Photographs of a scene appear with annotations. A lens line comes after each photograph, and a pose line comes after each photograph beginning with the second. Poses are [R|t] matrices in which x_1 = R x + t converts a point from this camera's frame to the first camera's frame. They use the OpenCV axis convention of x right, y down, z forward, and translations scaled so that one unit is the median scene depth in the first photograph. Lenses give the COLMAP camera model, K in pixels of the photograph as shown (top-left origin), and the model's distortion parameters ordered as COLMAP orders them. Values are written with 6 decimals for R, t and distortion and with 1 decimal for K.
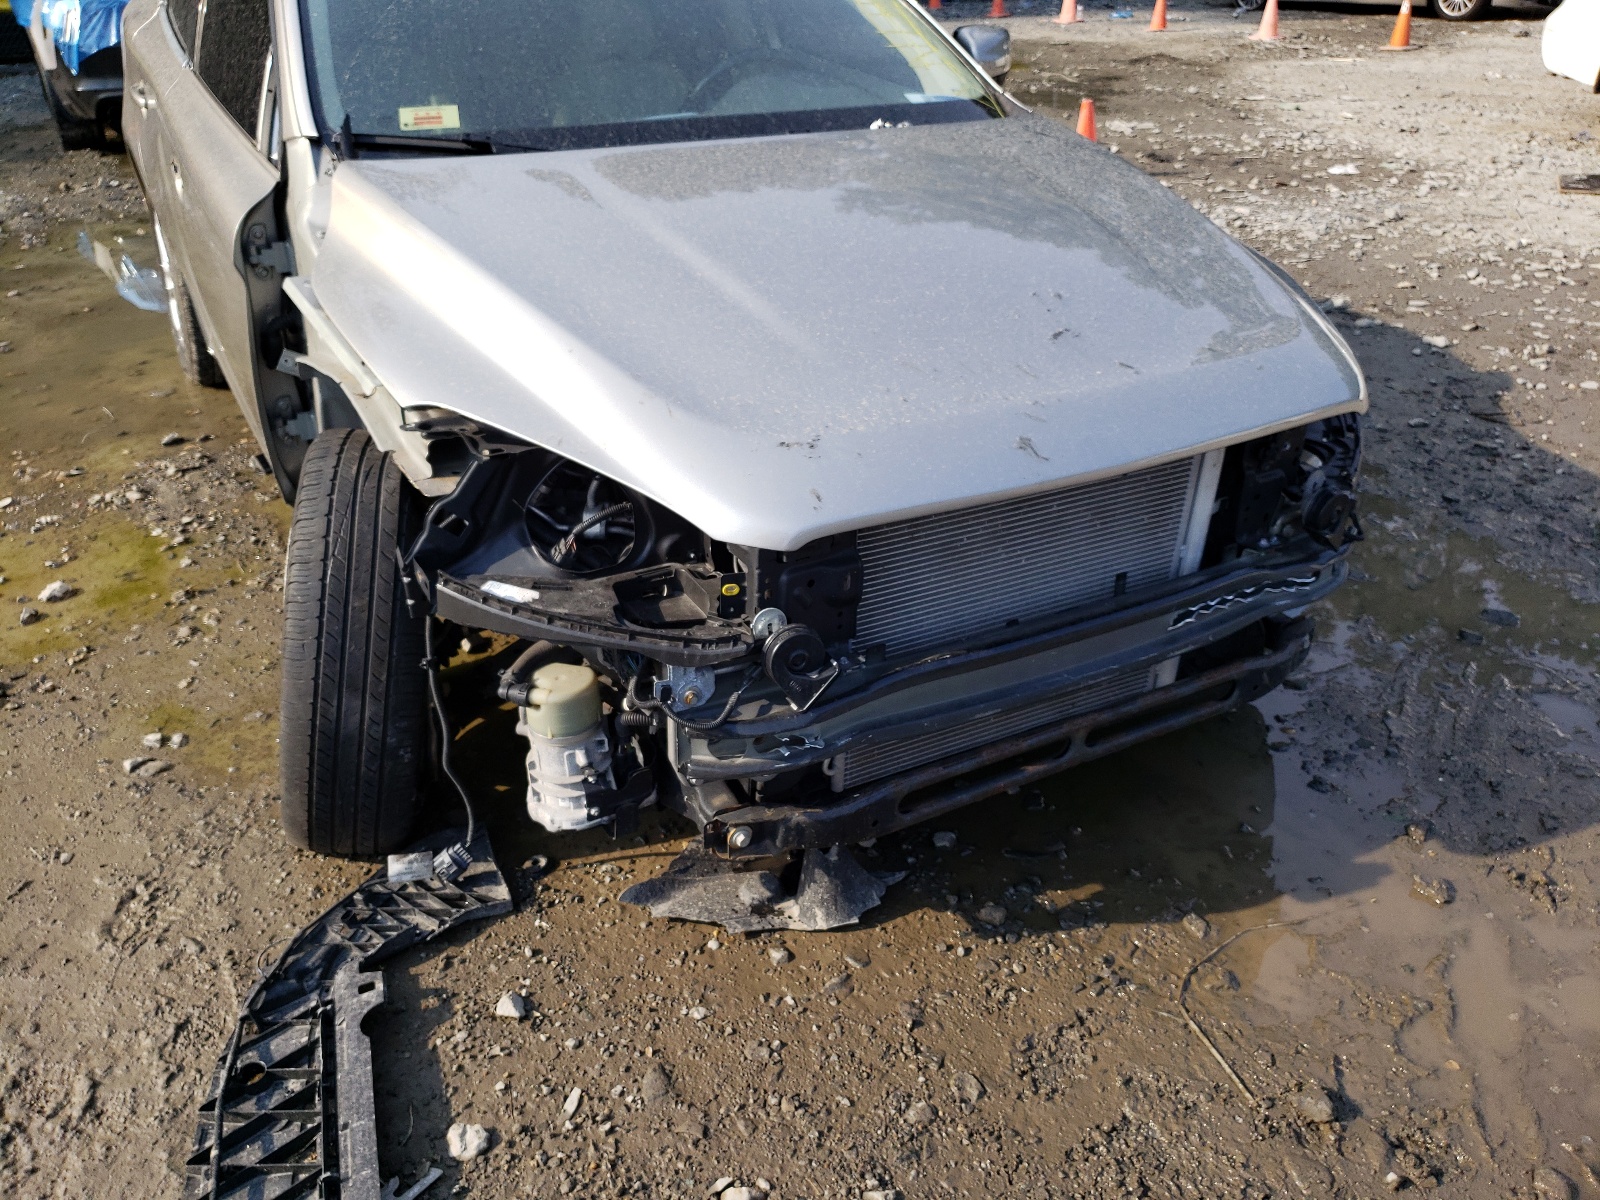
lens RADIAL K [[1263.3, 0, 799.7], [0, 1263.3, 572.8], [0, 0, 1]] dist [0.030733, -0.061862]
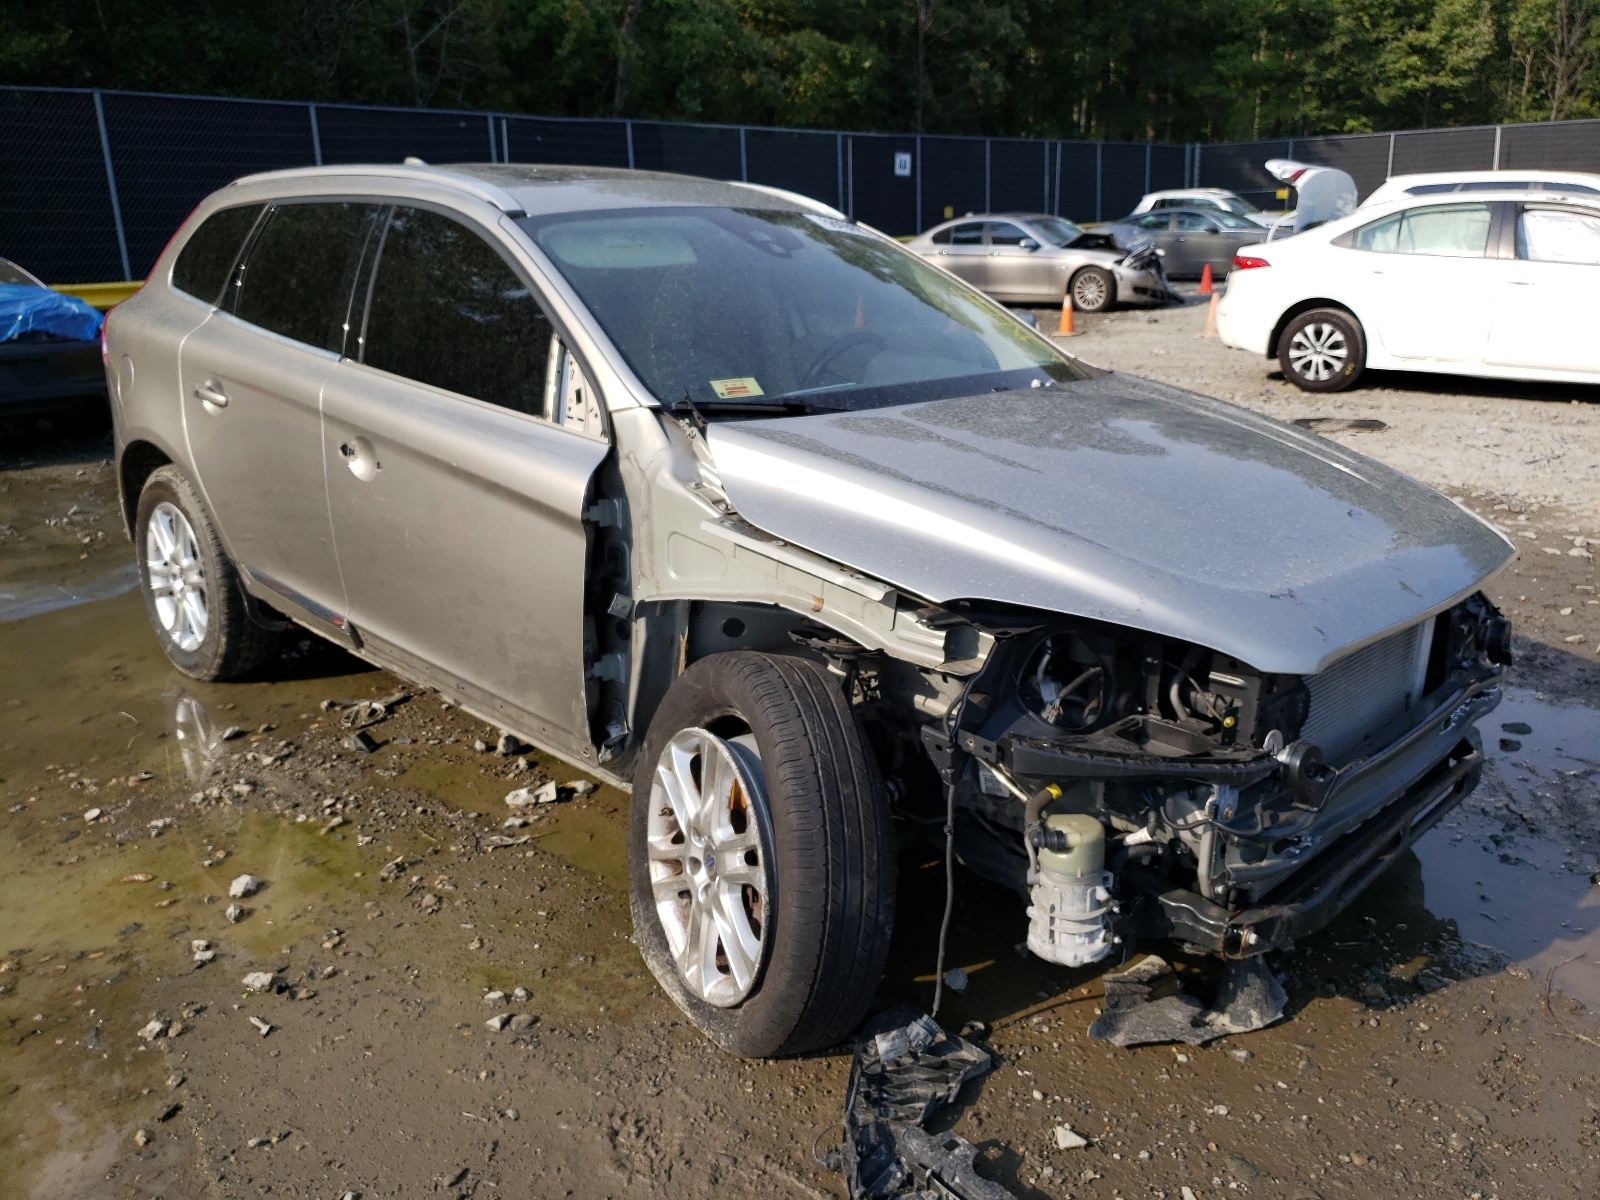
lens RADIAL K [[1263.3, 0, 799.7], [0, 1263.3, 572.8], [0, 0, 1]] dist [0.030733, -0.061862]
pose [[0.955946, -0.077391, 0.283156, -0.655712], [0.137240, 0.970534, -0.198065, 0.048135], [-0.259484, 0.228200, 0.938399, -0.070747]]
